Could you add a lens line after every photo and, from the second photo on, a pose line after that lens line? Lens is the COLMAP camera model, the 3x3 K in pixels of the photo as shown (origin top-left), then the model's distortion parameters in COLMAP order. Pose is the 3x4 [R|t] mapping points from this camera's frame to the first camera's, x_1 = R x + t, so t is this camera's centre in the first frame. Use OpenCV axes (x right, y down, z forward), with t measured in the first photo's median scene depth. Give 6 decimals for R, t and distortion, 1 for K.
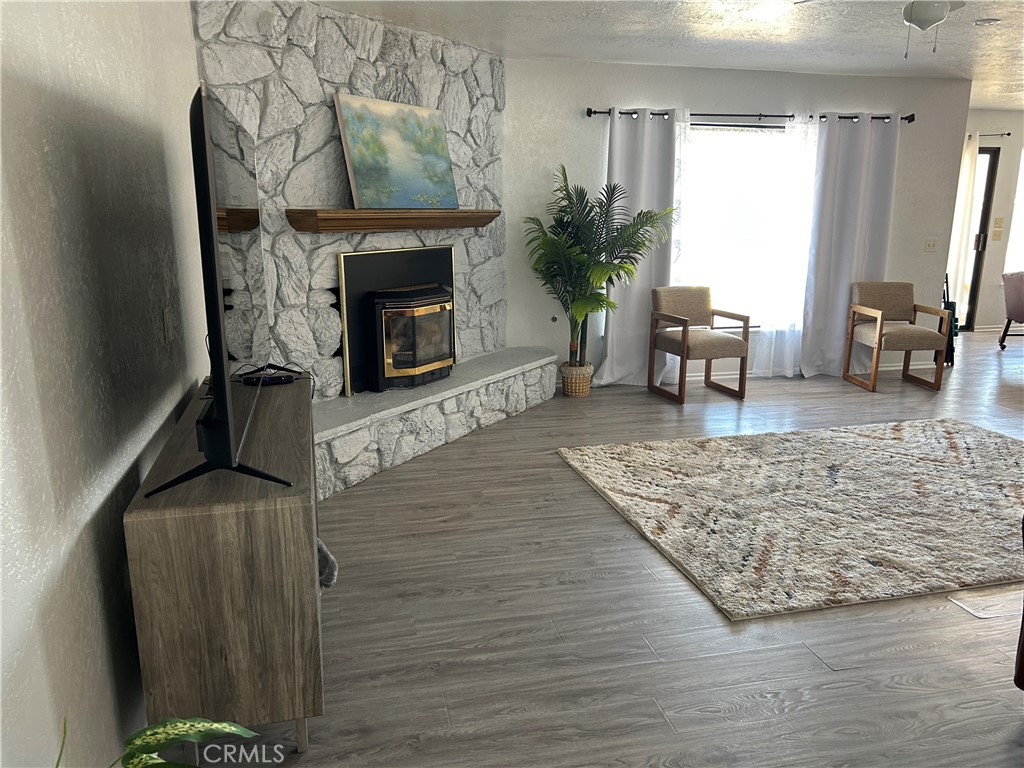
lens RADIAL K [[769.5, 0, 510.6], [0, 769.5, 390.4], [0, 0, 1]] dist [0.050281, -0.049710]
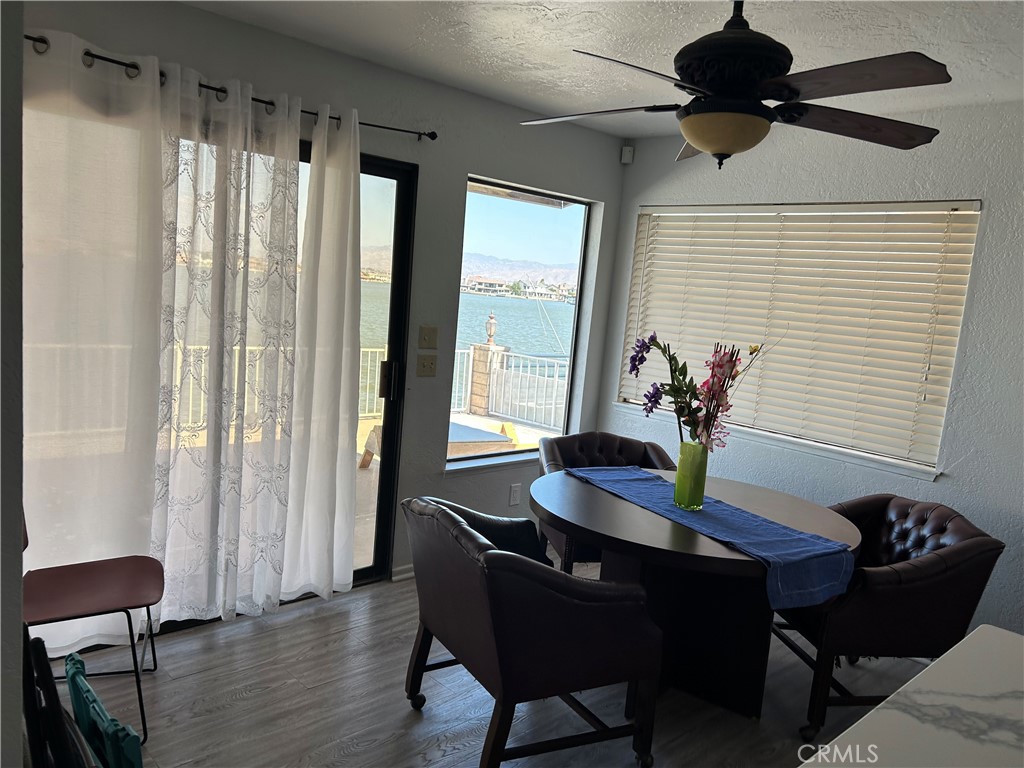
lens RADIAL K [[769.5, 0, 510.6], [0, 769.5, 390.4], [0, 0, 1]] dist [0.050281, -0.049710]
pose [[0.858142, 0.005787, 0.513380, 0.724796], [0.041320, 0.995914, -0.080295, -0.243467], [-0.511747, 0.090118, 0.854397, 0.992978]]
